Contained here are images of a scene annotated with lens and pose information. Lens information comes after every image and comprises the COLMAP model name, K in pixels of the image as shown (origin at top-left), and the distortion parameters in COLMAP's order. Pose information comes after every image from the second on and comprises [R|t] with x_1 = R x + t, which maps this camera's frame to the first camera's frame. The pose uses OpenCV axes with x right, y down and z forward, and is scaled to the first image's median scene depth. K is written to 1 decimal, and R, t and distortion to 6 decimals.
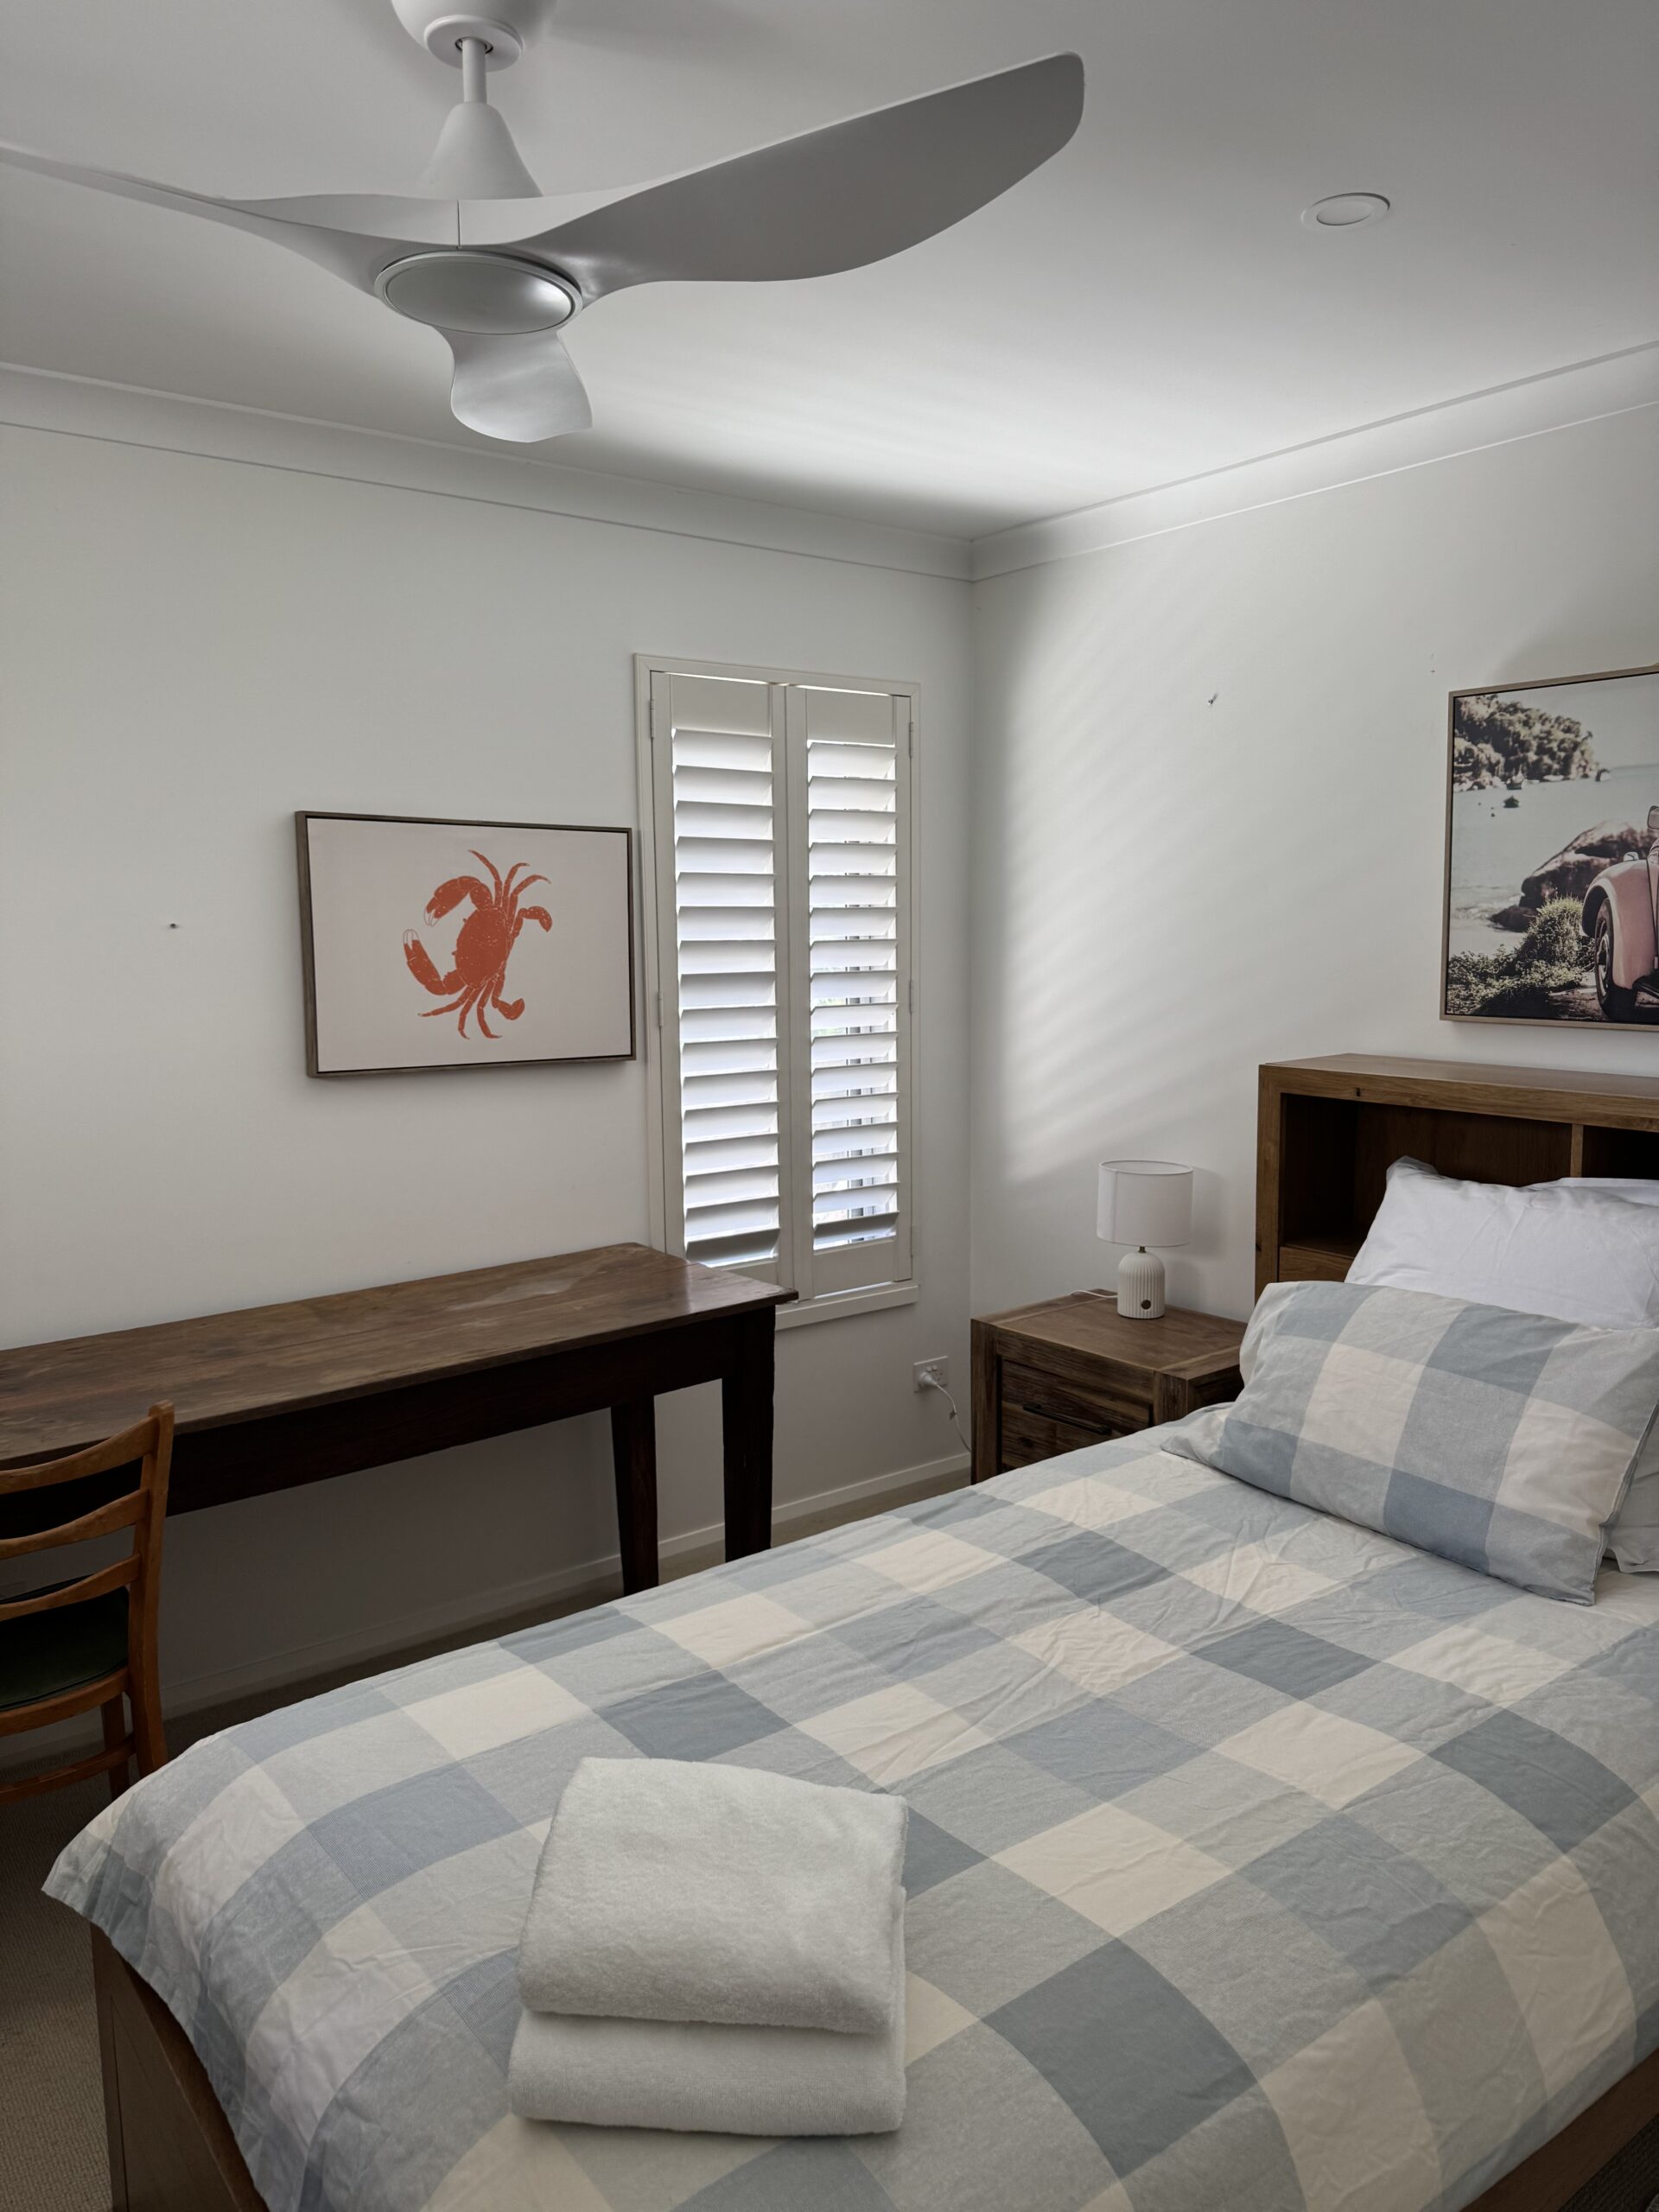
lens RADIAL K [[1568.8, 0, 827.5], [0, 1568.8, 1114.3], [0, 0, 1]] dist [0.050102, -0.015184]
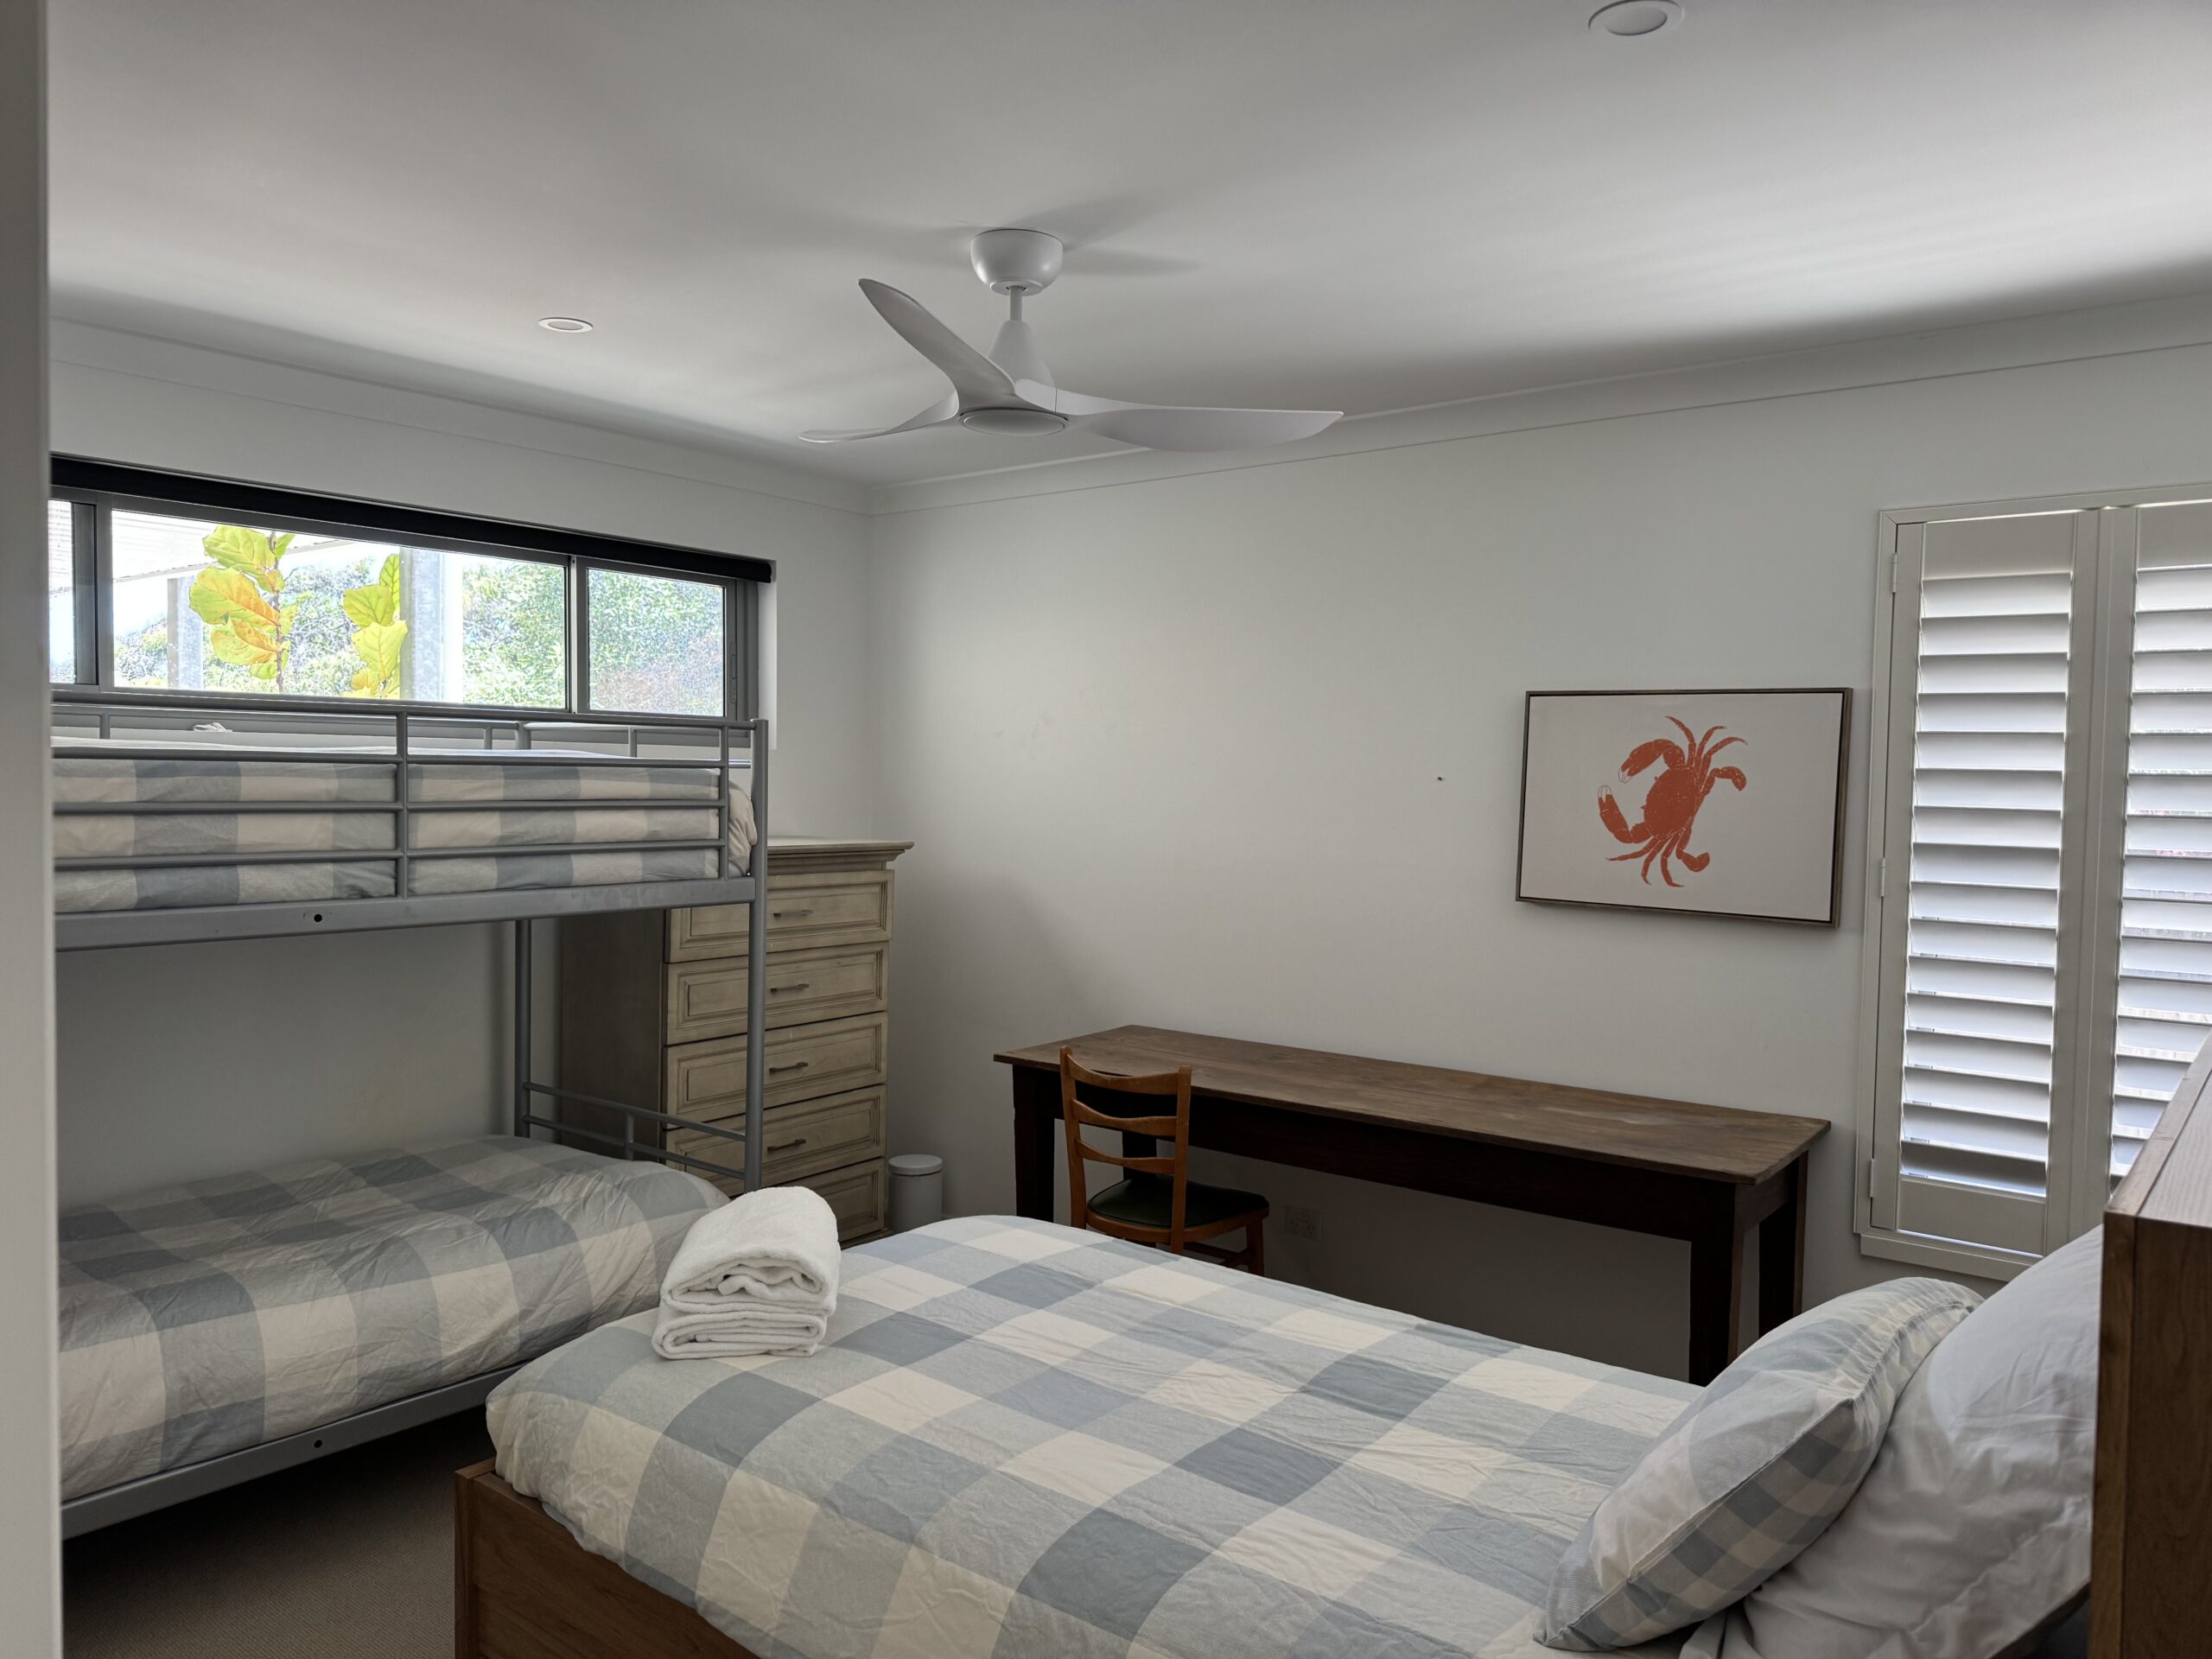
lens RADIAL K [[1568.8, 0, 1104.1], [0, 1568.8, 828.2], [0, 0, 1]] dist [0.050102, -0.015184]
pose [[0.229376, 0.041635, -0.972447, 1.153358], [-0.147254, 0.989069, 0.007614, -0.058886], [0.962135, 0.141450, 0.233000, 0.550899]]
